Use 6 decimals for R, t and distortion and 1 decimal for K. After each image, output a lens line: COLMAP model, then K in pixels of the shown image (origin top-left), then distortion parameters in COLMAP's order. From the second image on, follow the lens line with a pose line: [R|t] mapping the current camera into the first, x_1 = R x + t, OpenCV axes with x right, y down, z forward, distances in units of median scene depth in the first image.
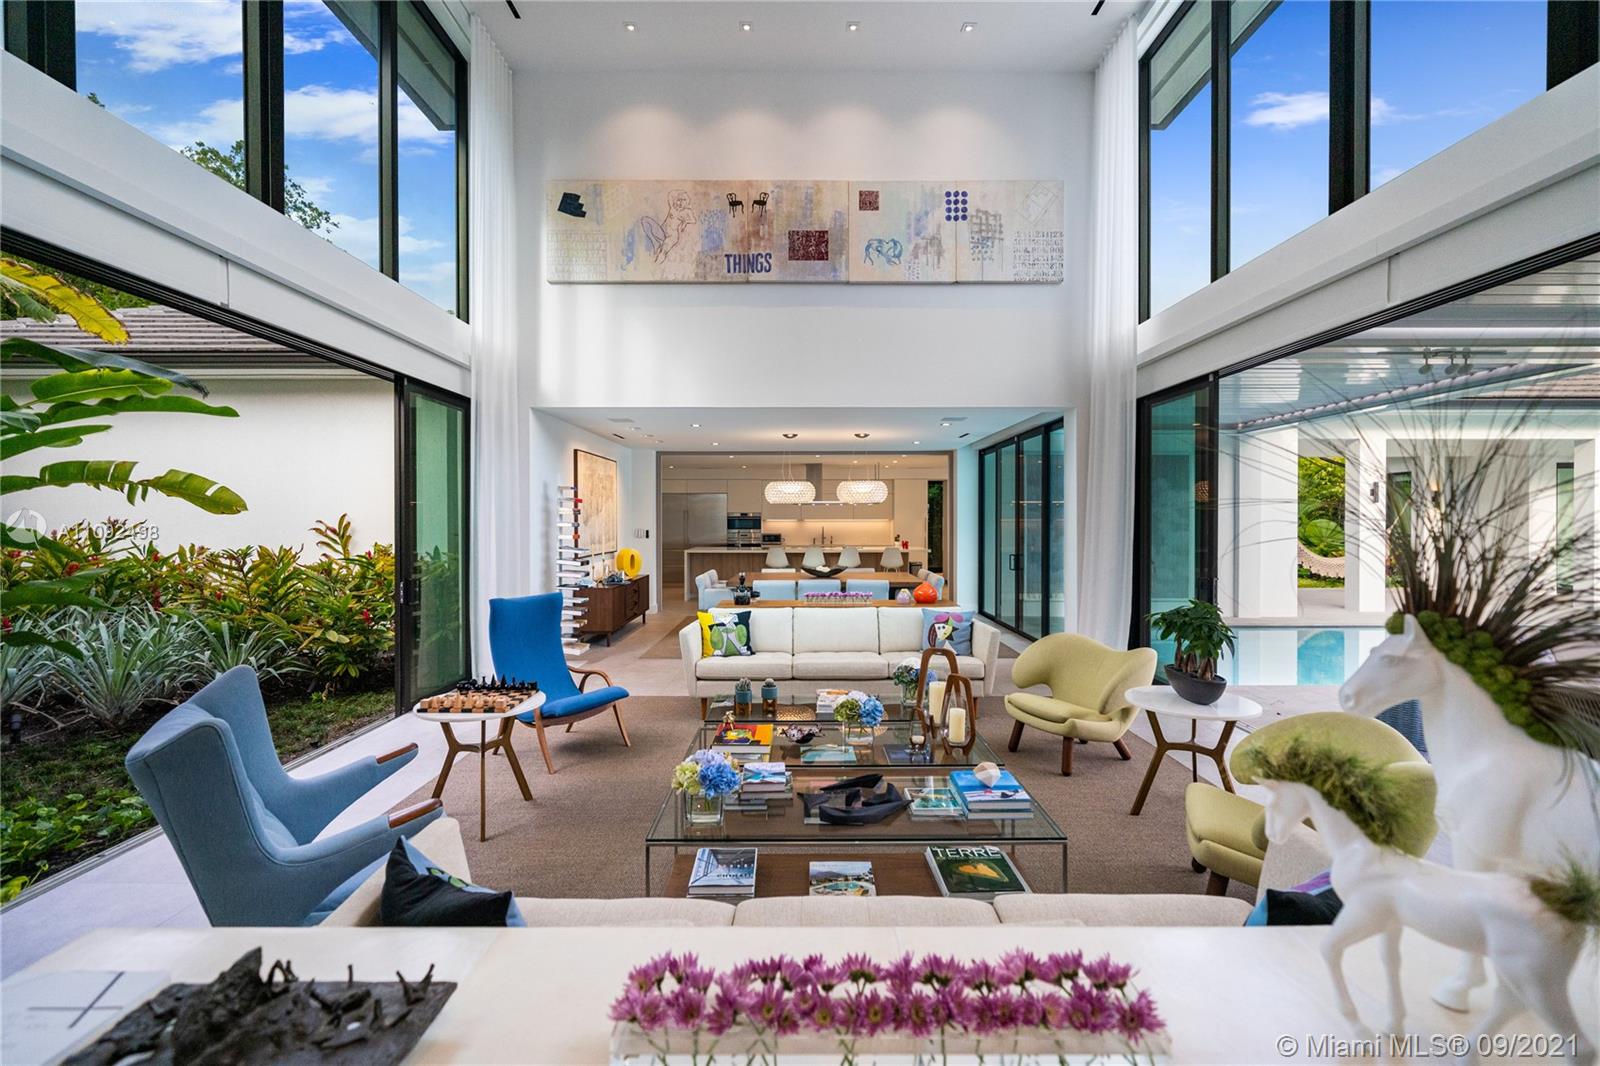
lens RADIAL K [[698.9, 0, 802.1], [0, 698.9, 521.3], [0, 0, 1]] dist [0.000705, 0.000375]
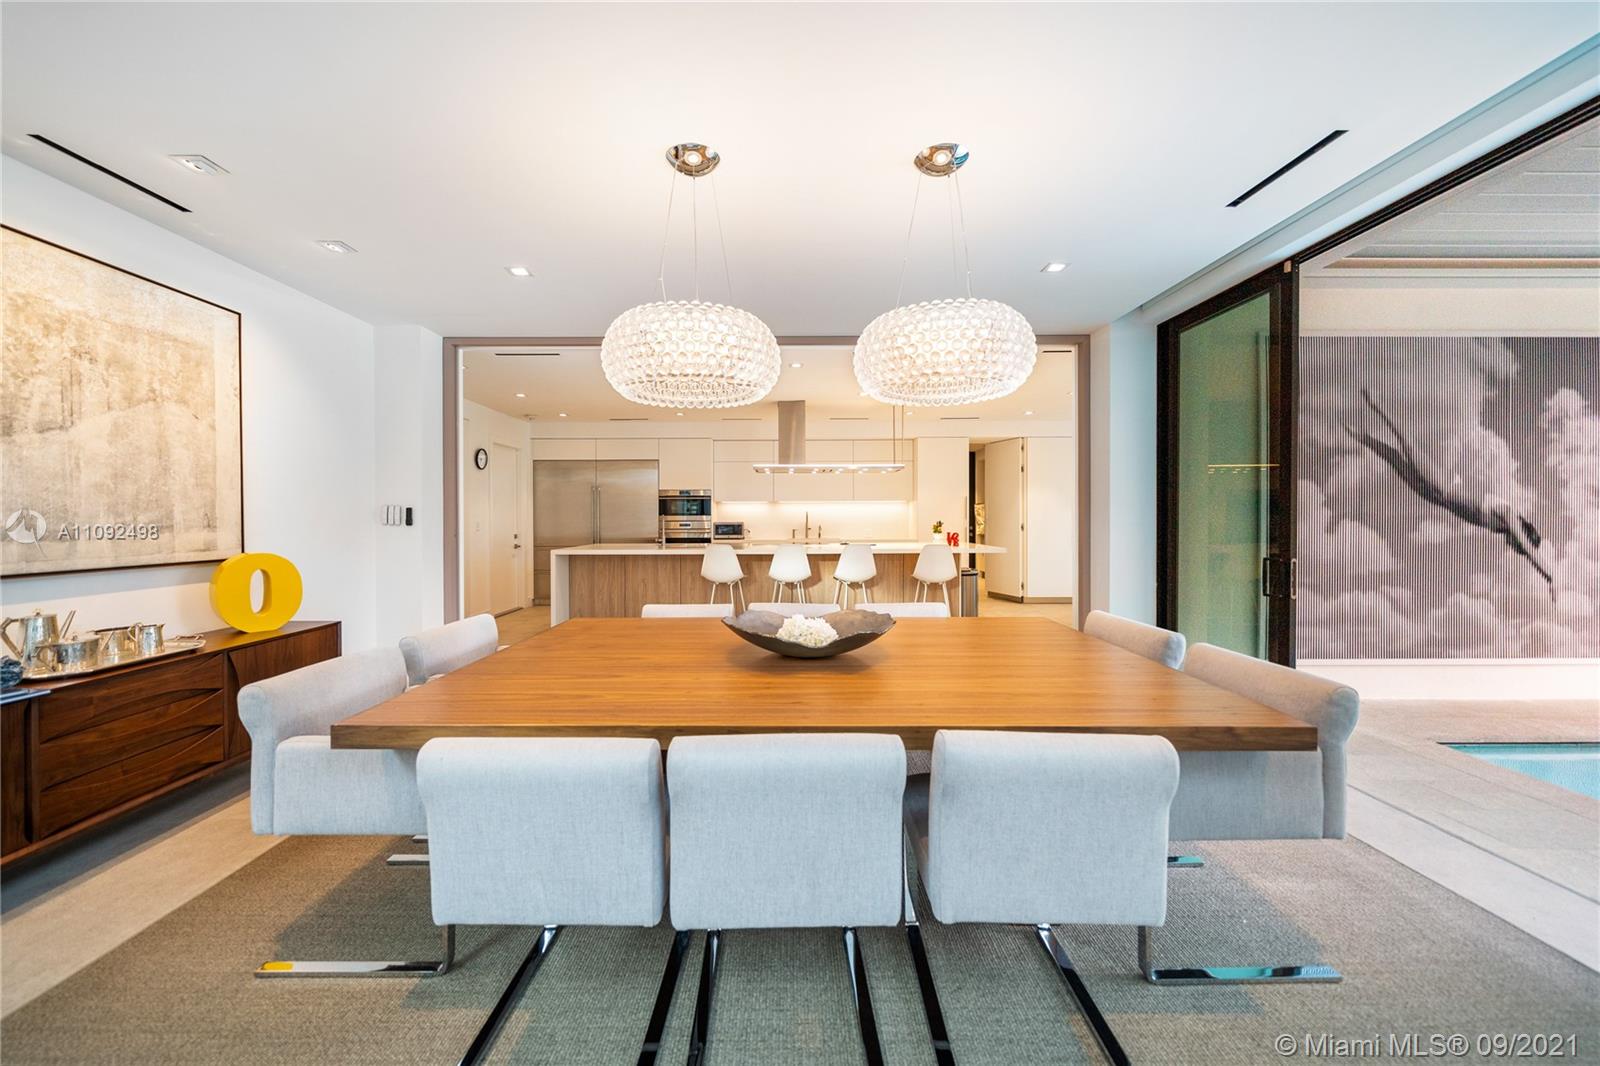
lens RADIAL K [[593.2, 0, 794.8], [0, 593.2, 521.1], [0, 0, 1]] dist [0.001391, -0.000586]
pose [[0.999945, -0.002562, 0.010125, 0.029812], [0.002526, 0.999990, 0.003558, 0.032711], [-0.010134, -0.003532, 0.999942, 1.012866]]
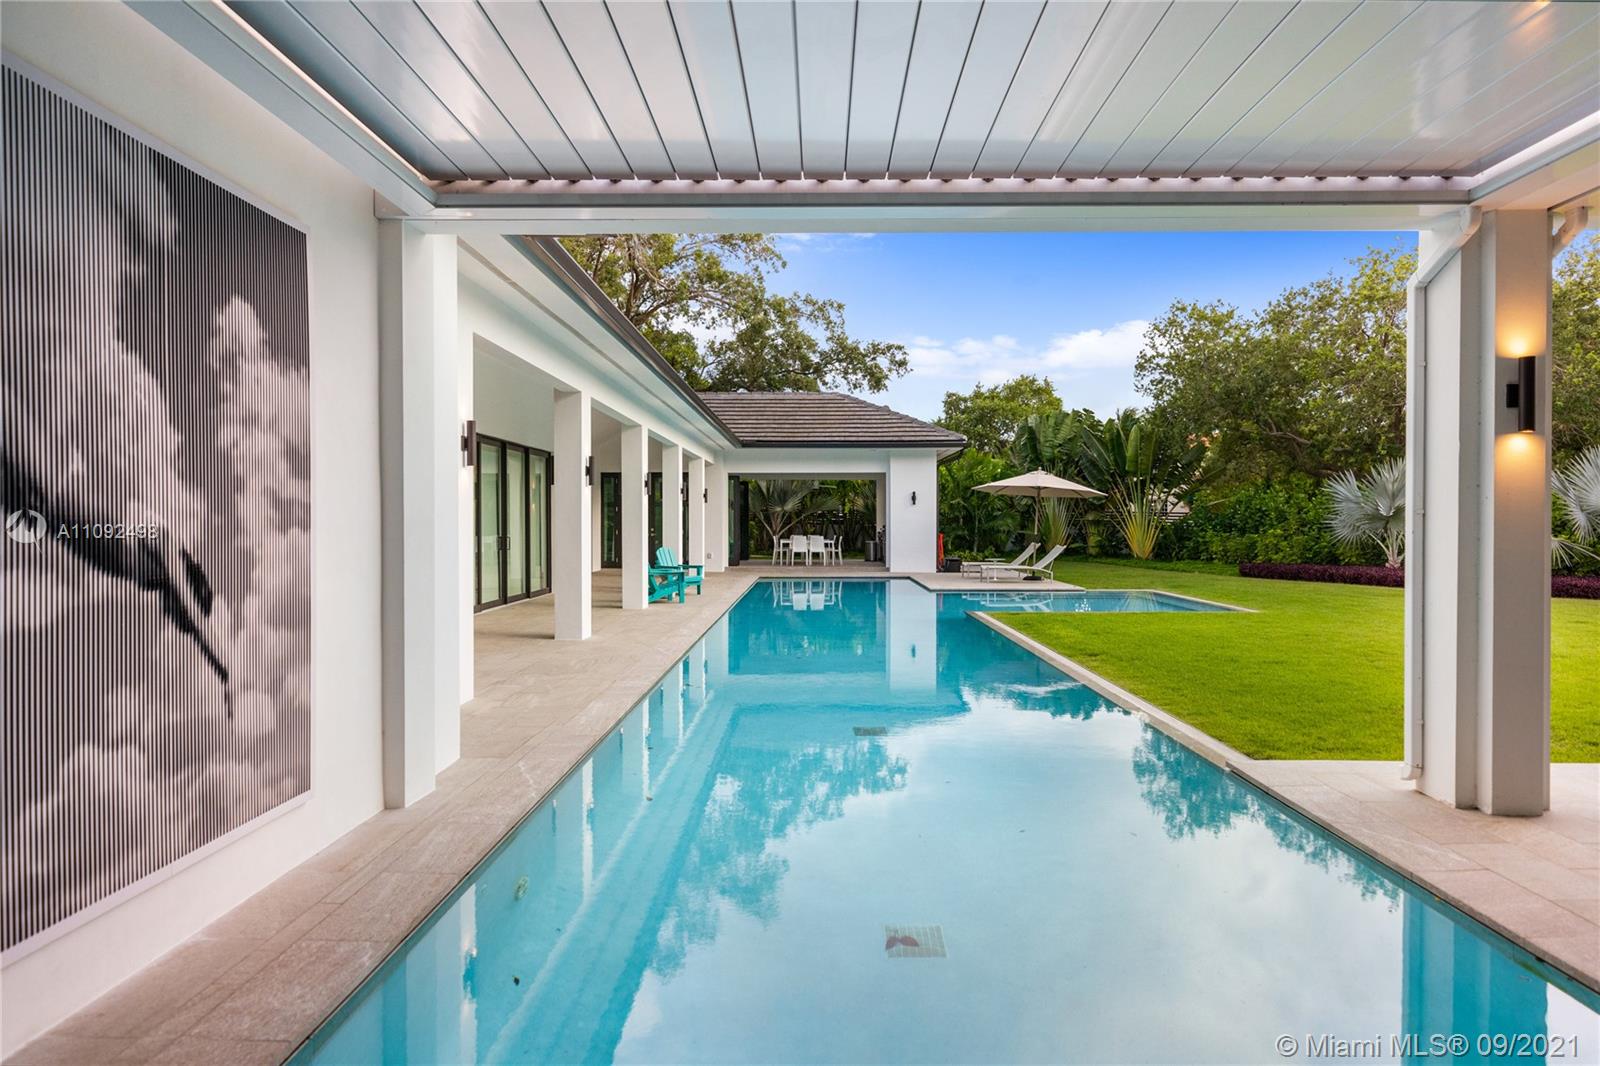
lens RADIAL K [[946.9, 0, 805.5], [0, 946.9, 532.7], [0, 0, 1]] dist [0.002393, 0.001731]
pose [[0.003387, -0.012923, 0.999911, 0.331383], [0.001846, 0.999915, 0.012917, 0.017877], [-0.999993, 0.001802, 0.003410, 1.318755]]
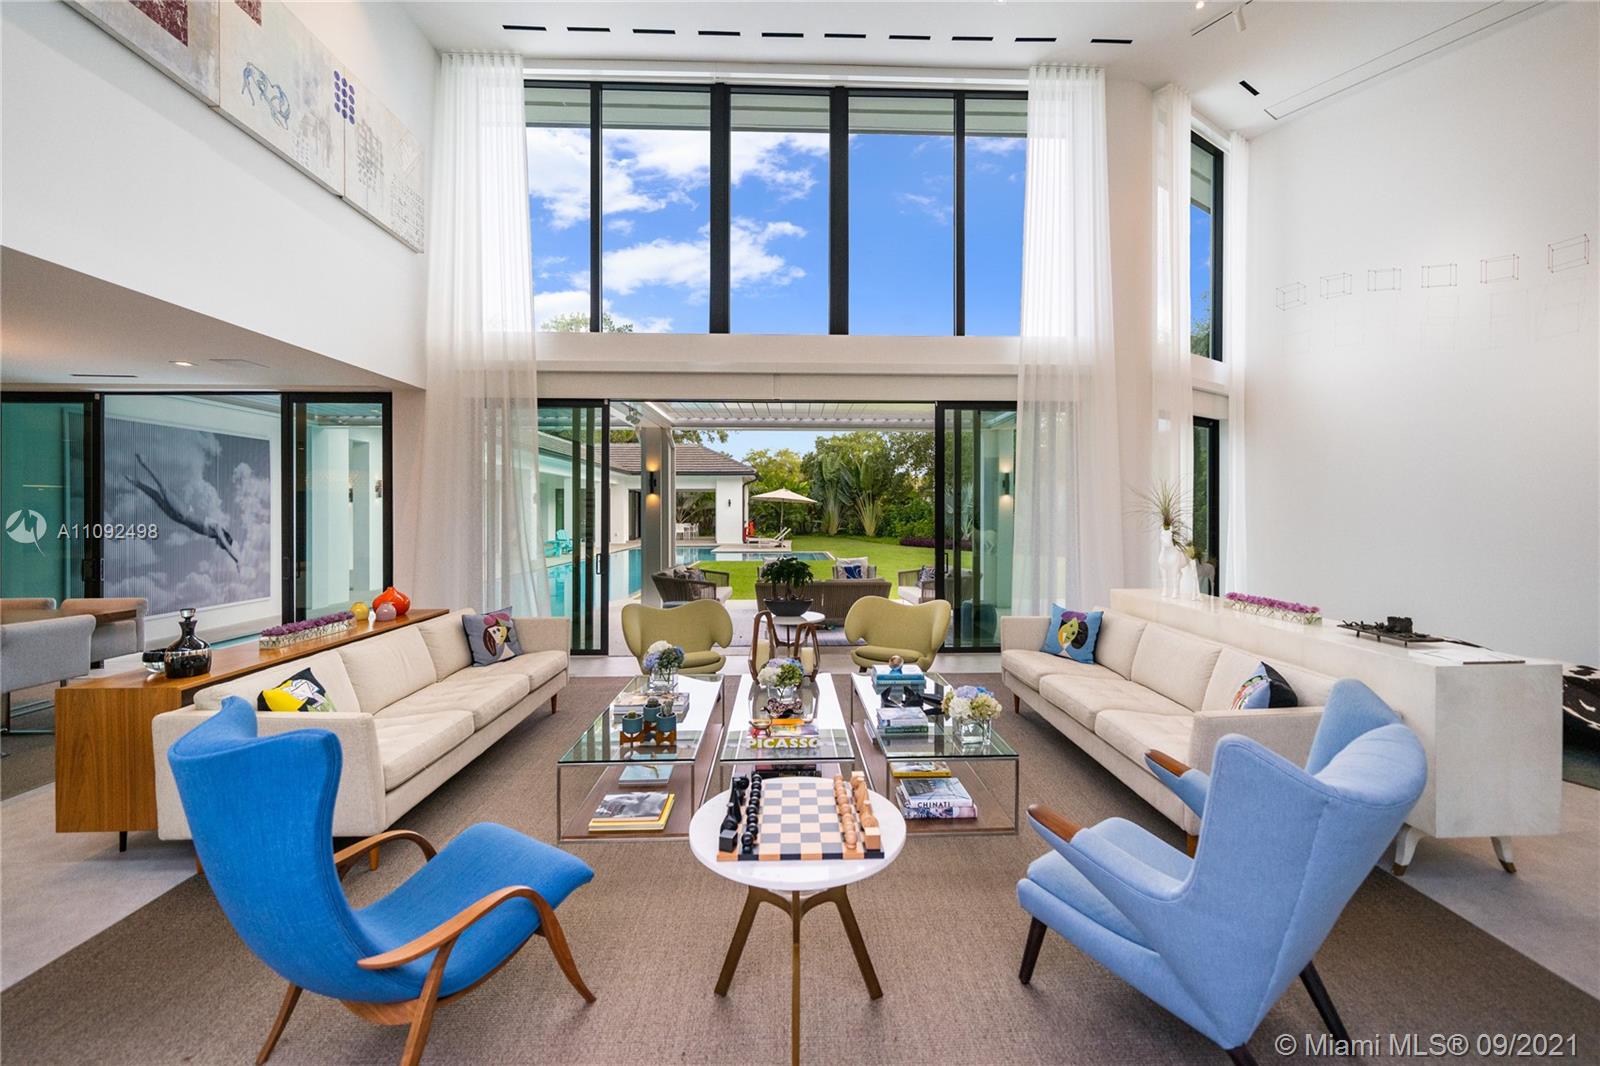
lens RADIAL K [[637.2, 0, 807.5], [0, 637.2, 515.5], [0, 0, 1]] dist [-0.000358, 0.000487]
pose [[-0.032097, -0.003442, 0.999479, -0.495137], [0.003813, 0.999986, 0.003567, 0.005661], [-0.999477, 0.003925, -0.032083, 0.517137]]
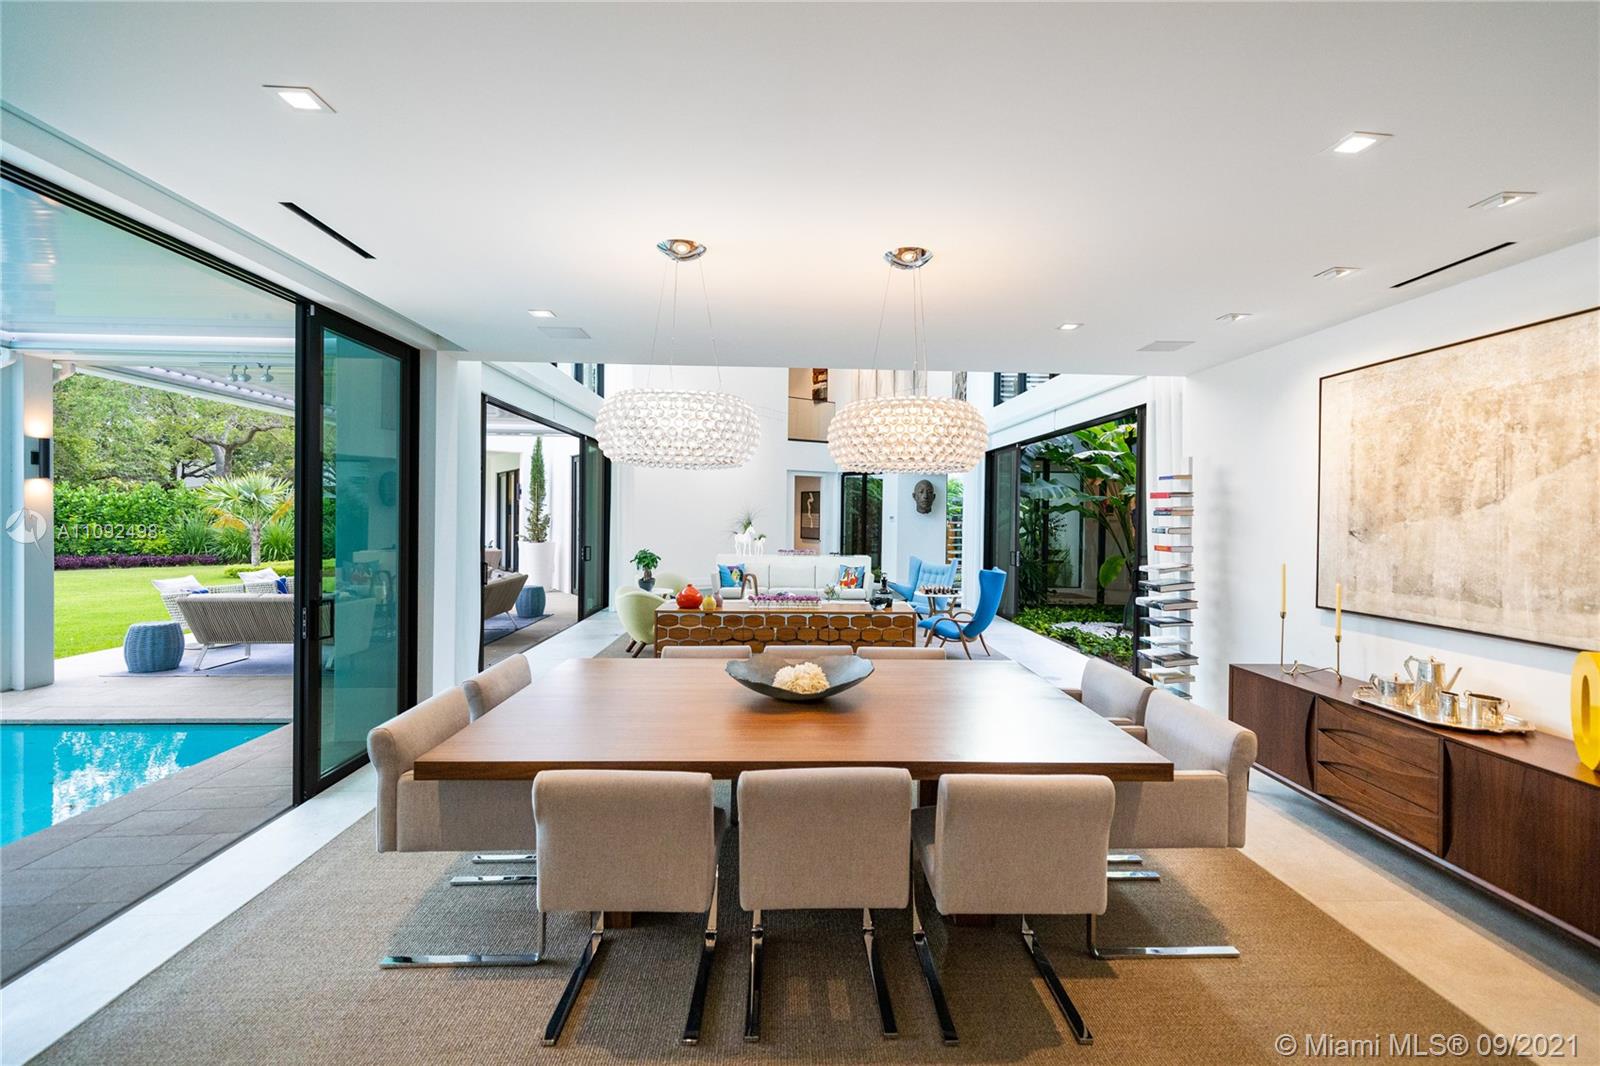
lens RADIAL K [[698.9, 0, 821.2], [0, 698.9, 522.9], [0, 0, 1]] dist [0.000705, 0.000375]
pose [[-0.998167, -0.011151, -0.059479, 0.053181], [-0.011954, 0.999842, 0.013159, -0.008286], [0.059322, 0.013846, -0.998143, 1.767779]]
